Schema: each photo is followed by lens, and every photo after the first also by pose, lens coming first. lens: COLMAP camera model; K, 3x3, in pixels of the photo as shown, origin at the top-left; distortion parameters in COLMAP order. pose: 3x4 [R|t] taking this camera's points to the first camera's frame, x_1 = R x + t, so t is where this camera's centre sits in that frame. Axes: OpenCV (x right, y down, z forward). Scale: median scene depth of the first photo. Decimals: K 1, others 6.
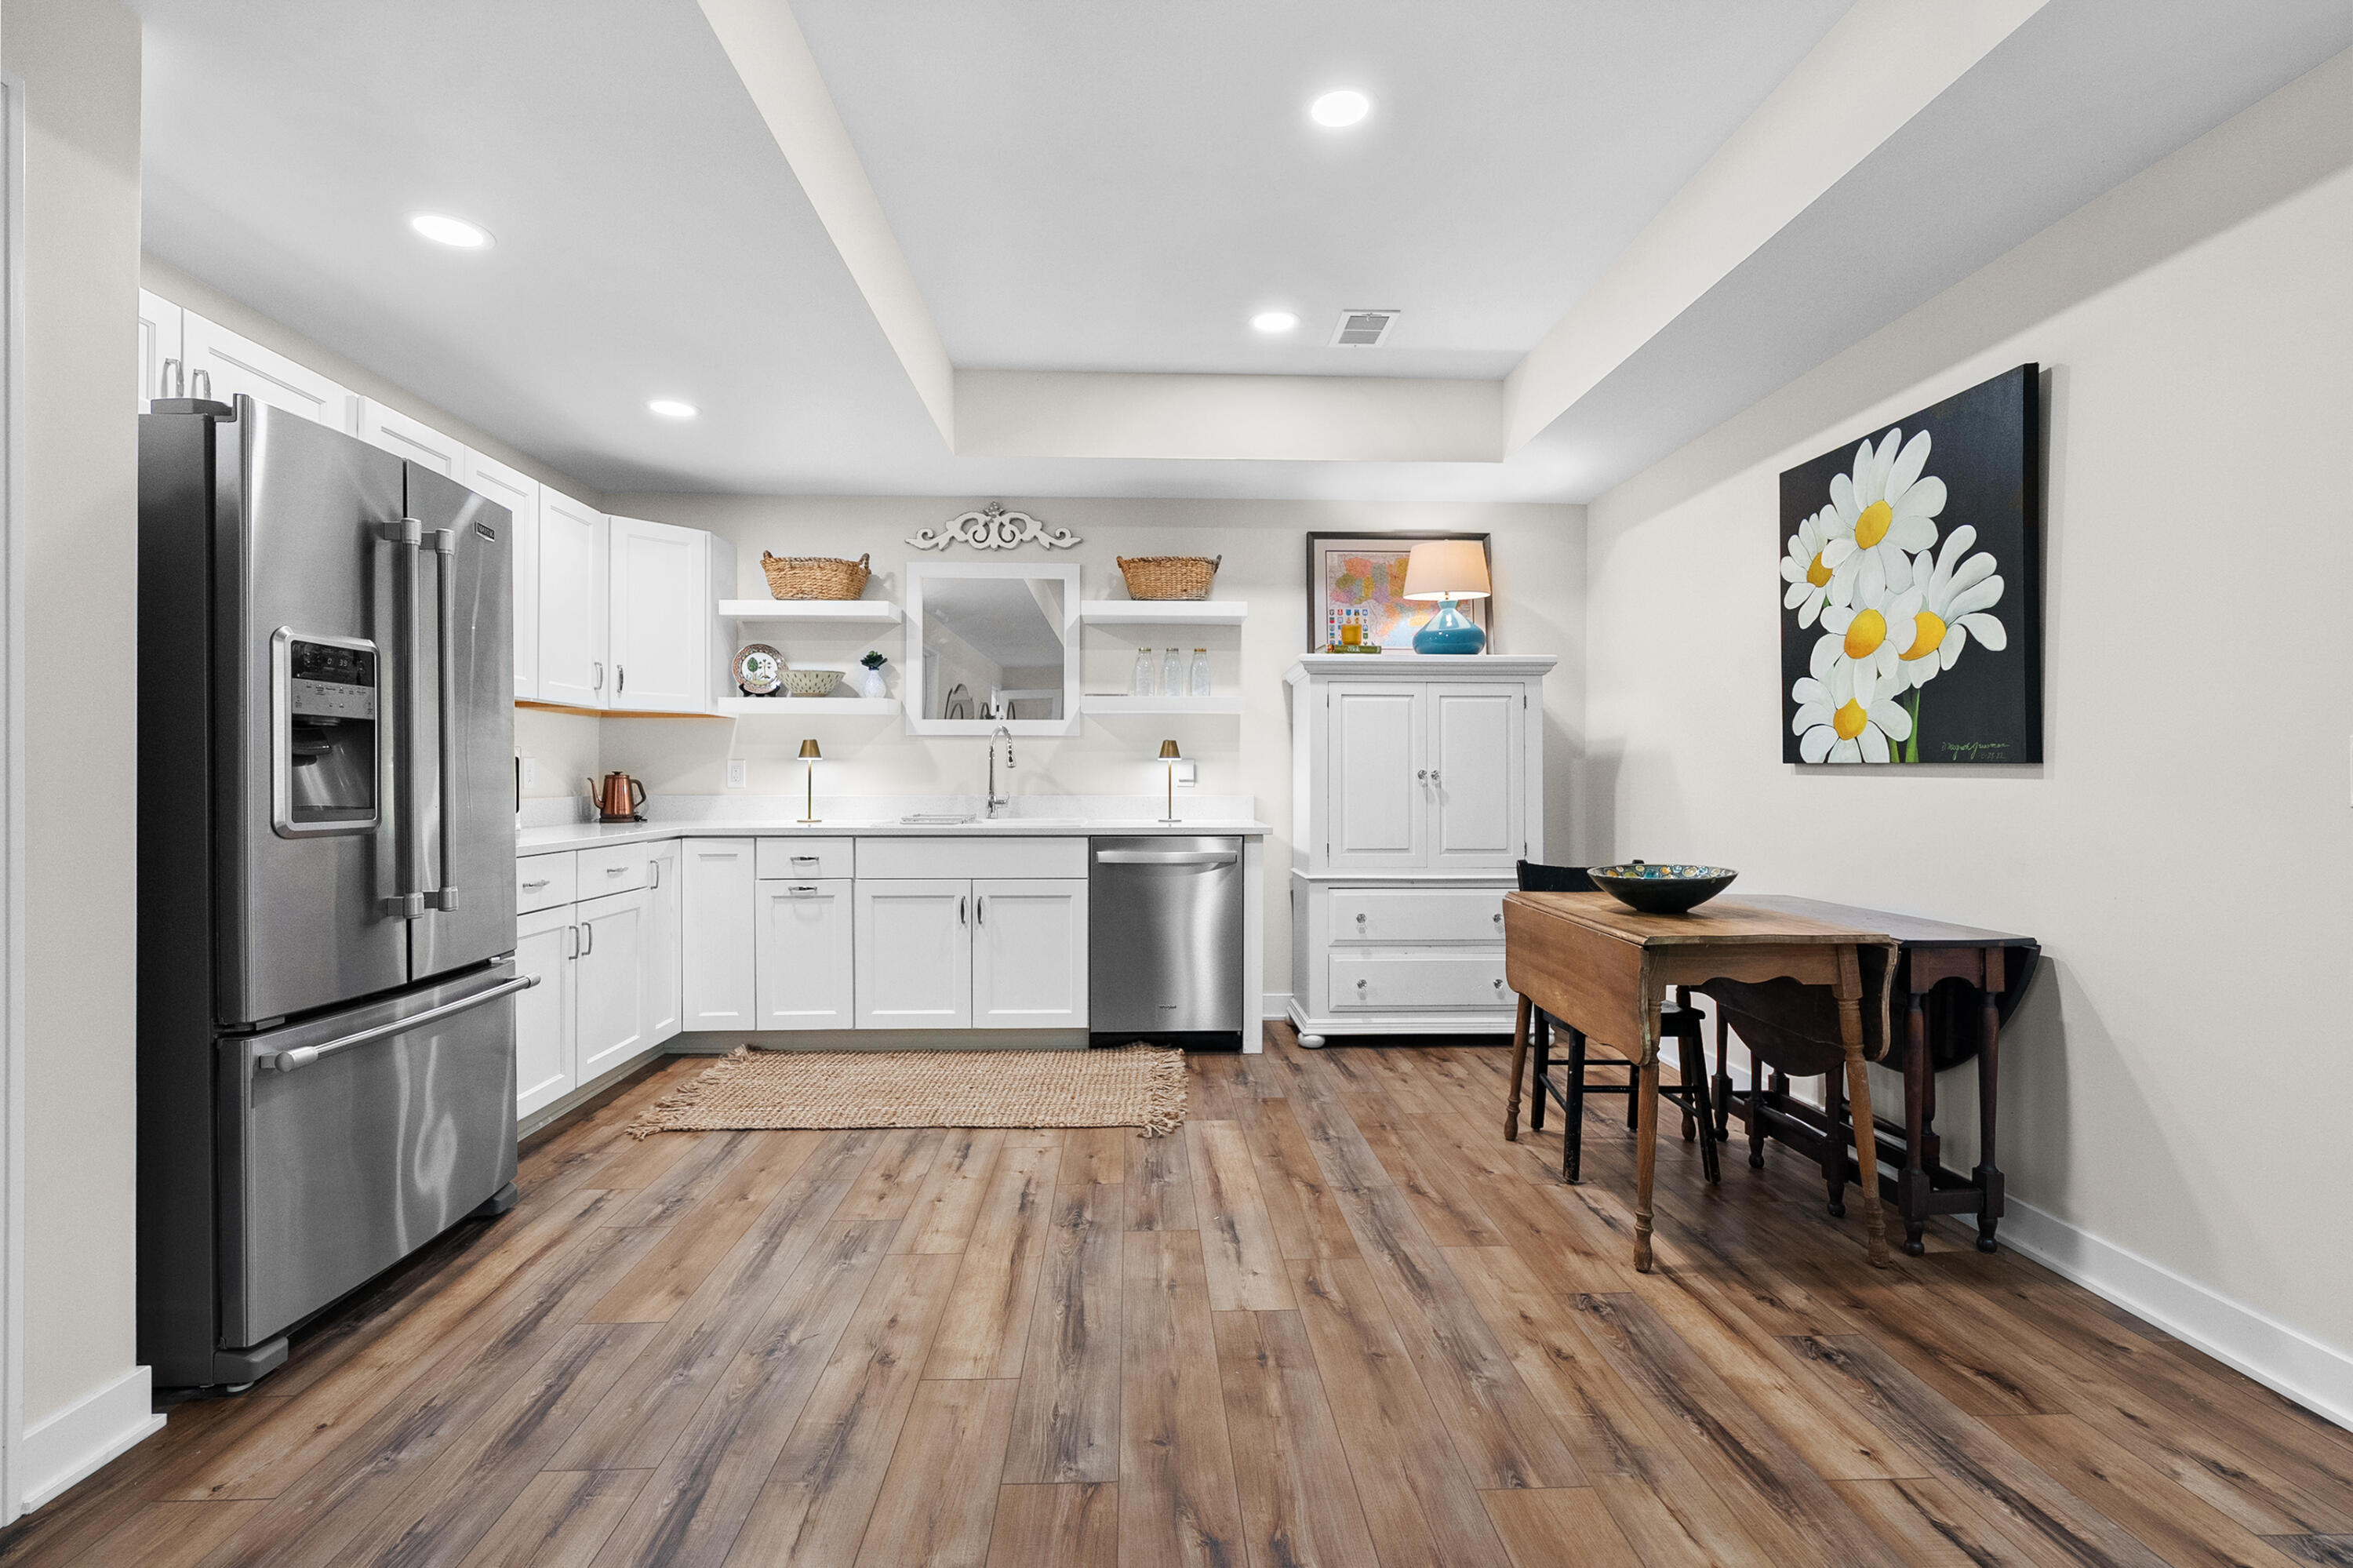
lens RADIAL K [[1062.0, 0, 1159.0], [0, 1062.0, 765.7], [0, 0, 1]] dist [-0.006479, 0.002356]
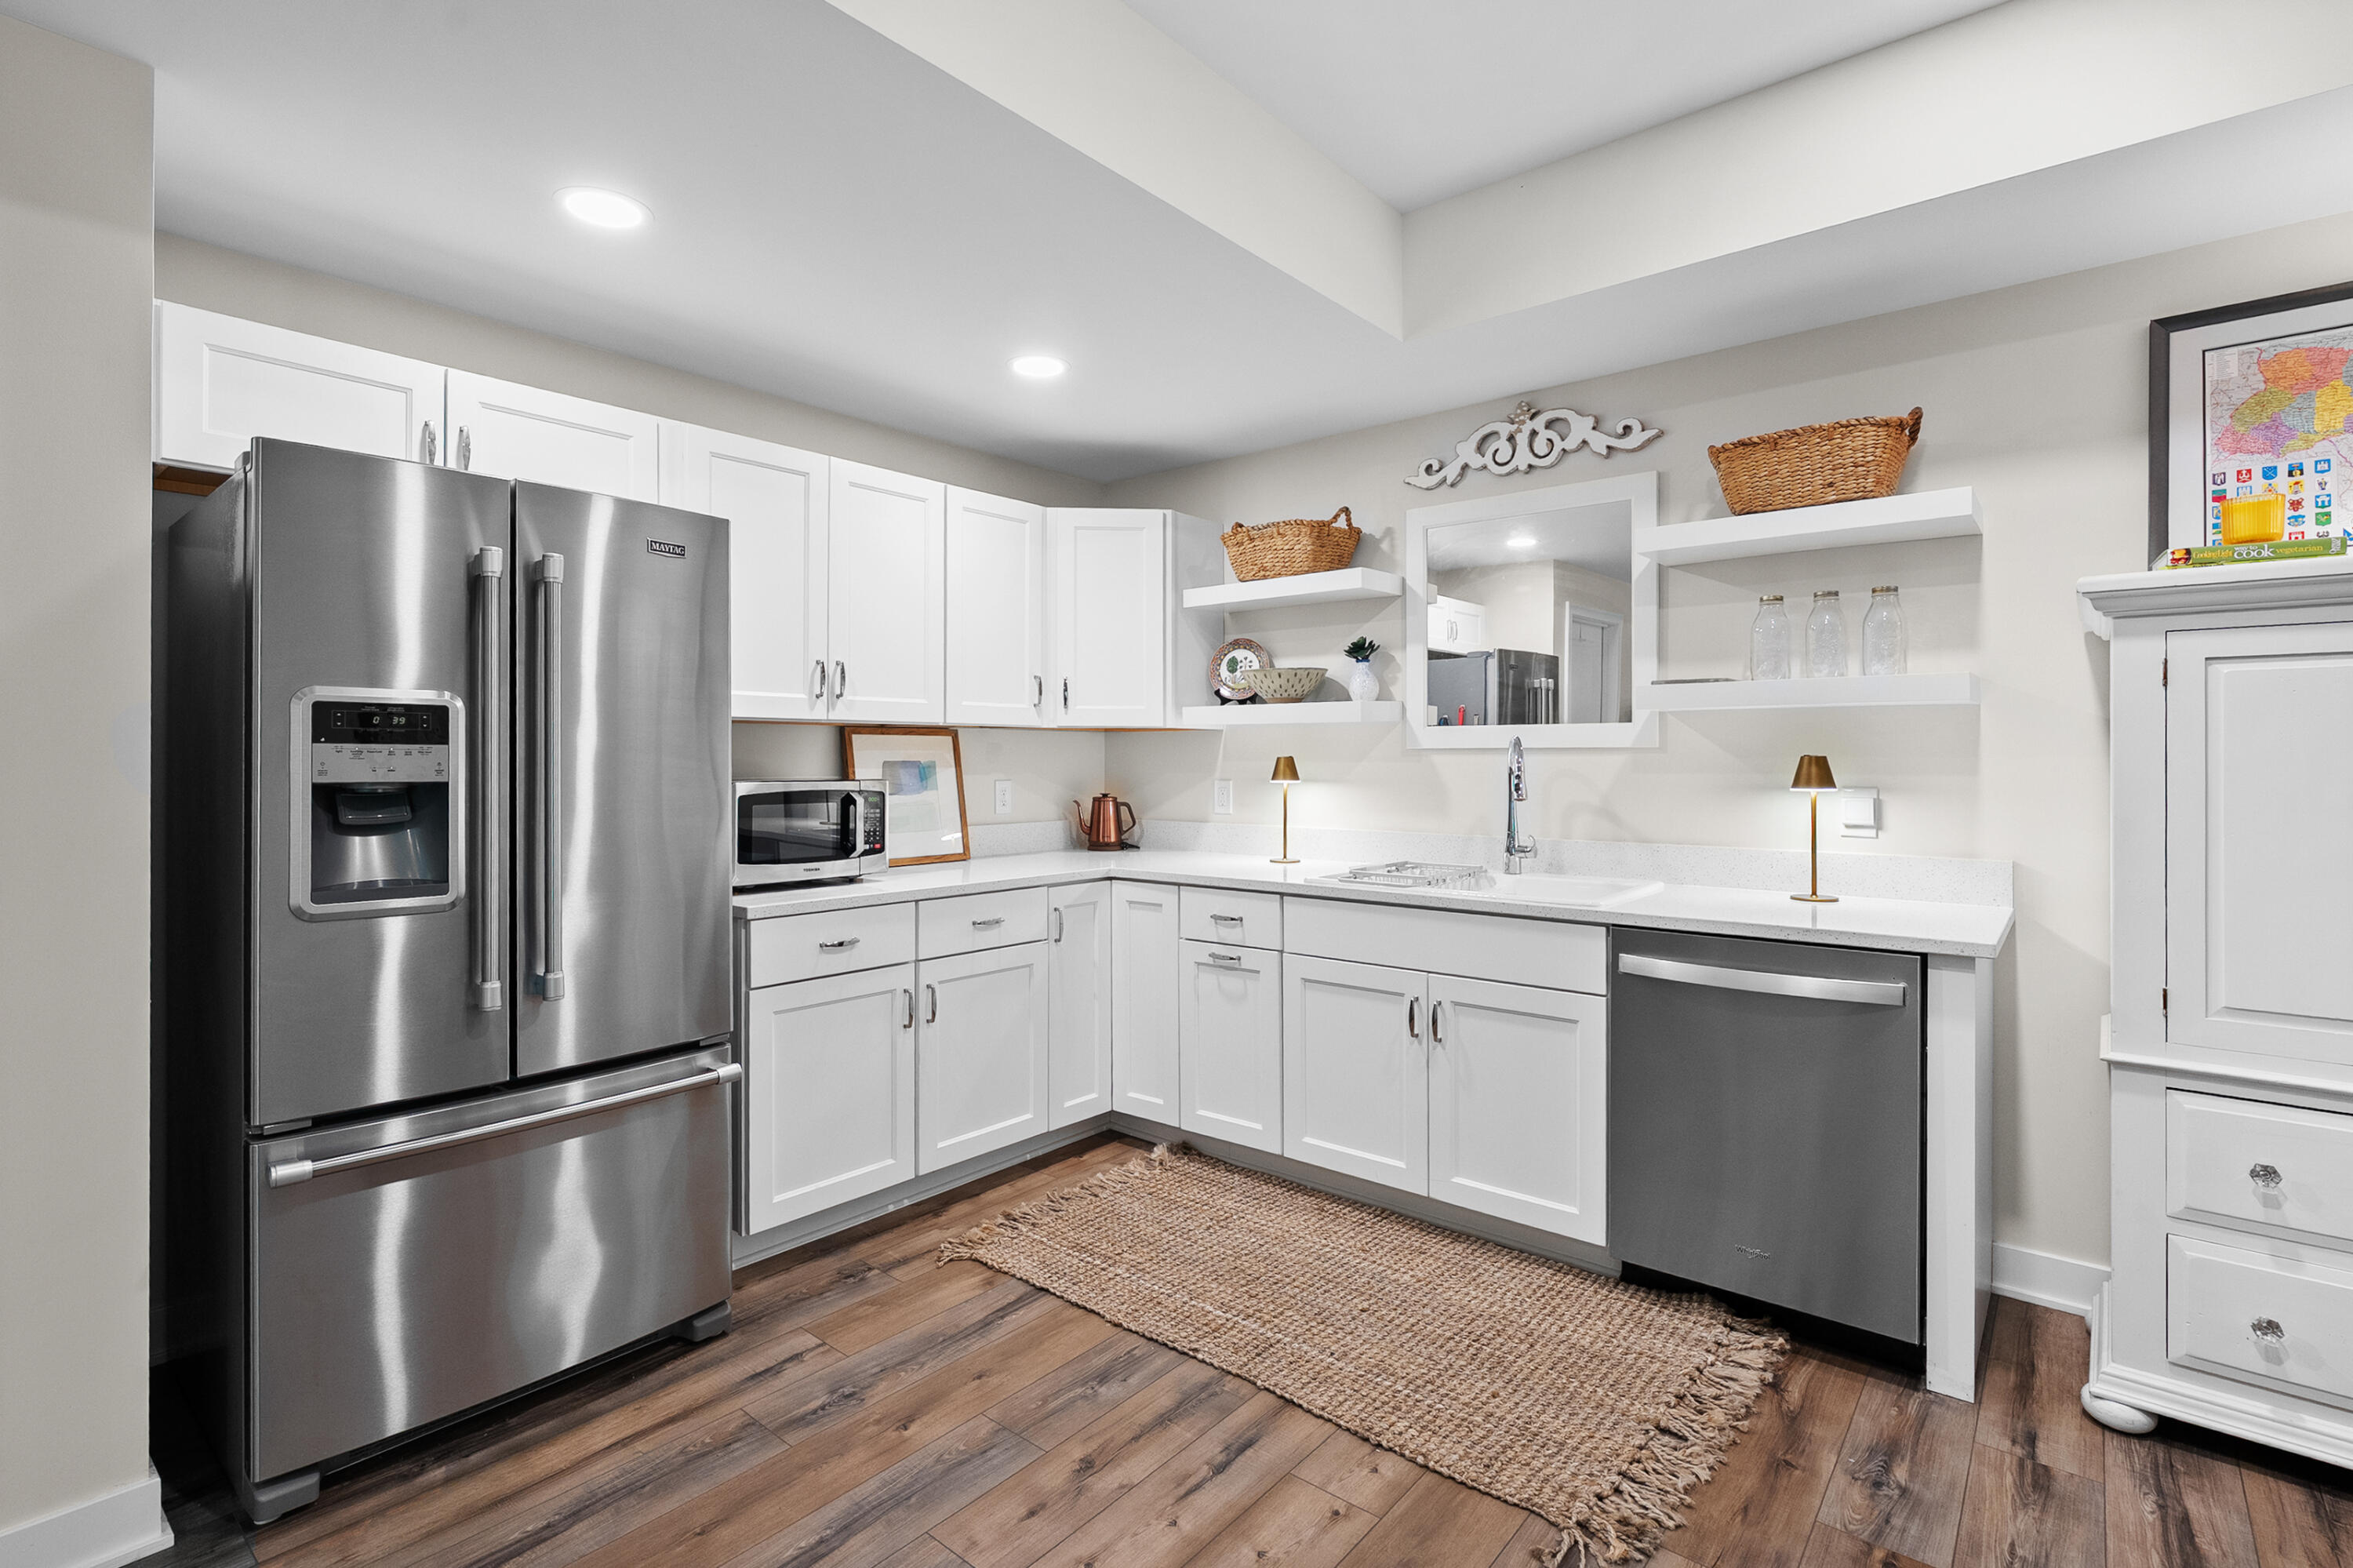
lens RADIAL K [[1062.0, 0, 1239.0], [0, 1062.0, 741.7], [0, 0, 1]] dist [-0.006479, 0.002356]
pose [[0.740823, -0.007072, -0.671663, 0.180934], [0.008980, 0.999959, -0.000624, -0.037797], [0.671641, -0.005569, 0.740856, 0.425156]]
